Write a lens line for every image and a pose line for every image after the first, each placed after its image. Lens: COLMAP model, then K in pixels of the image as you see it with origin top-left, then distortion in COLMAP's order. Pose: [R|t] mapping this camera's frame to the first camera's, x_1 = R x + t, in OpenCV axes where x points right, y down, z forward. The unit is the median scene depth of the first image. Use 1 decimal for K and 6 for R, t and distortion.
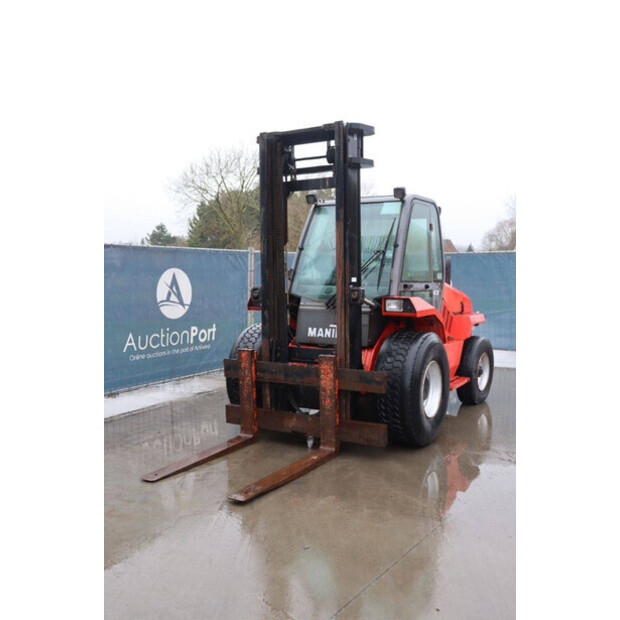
lens RADIAL K [[616.2, 0, 311.4], [0, 616.2, 308.7], [0, 0, 1]] dist [-0.017833, 0.000000]
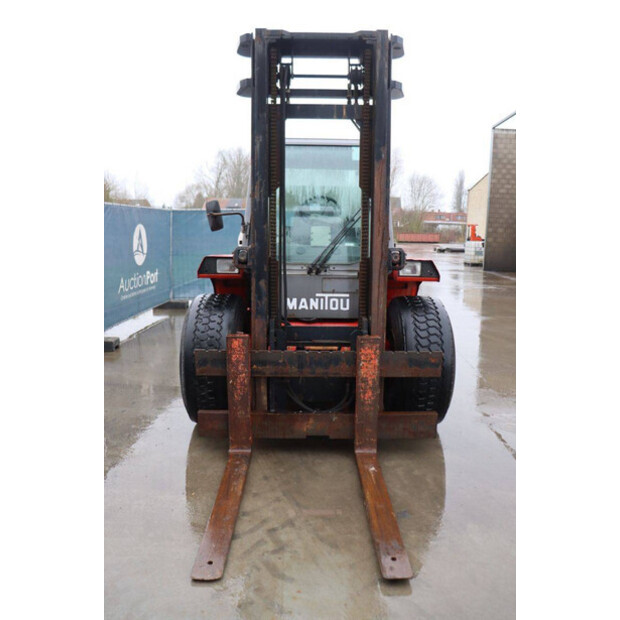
lens RADIAL K [[513.9, 0, 307.4], [0, 513.9, 304.9], [0, 0, 1]] dist [-0.139933, 0.087035]
pose [[0.856408, -0.063506, 0.512379, -0.347485], [0.016531, 0.995270, 0.095727, -0.025310], [-0.516035, -0.073511, 0.853407, 0.466493]]
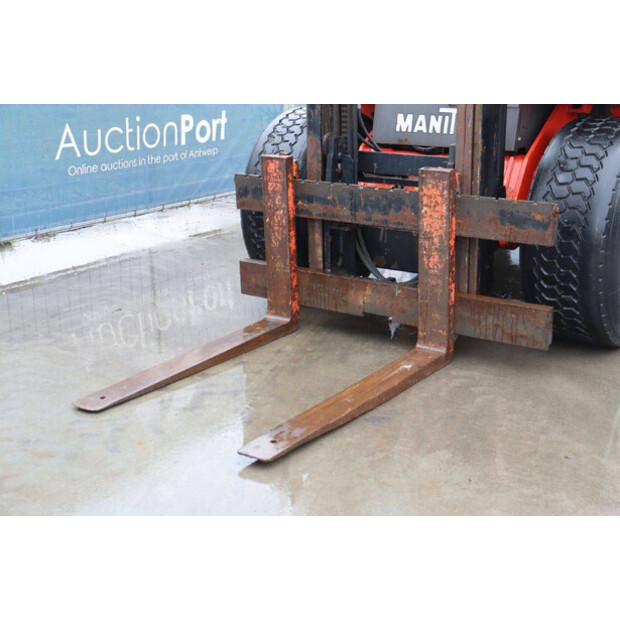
lens RADIAL K [[924.5, 0, 308.4], [0, 924.5, 303.9], [0, 0, 1]] dist [0.104674, 0.000000]
pose [[0.996394, 0.018165, -0.082875, -0.012740], [0.000435, 0.975705, 0.219089, 0.016751], [0.084841, -0.218335, 0.972179, 0.220560]]
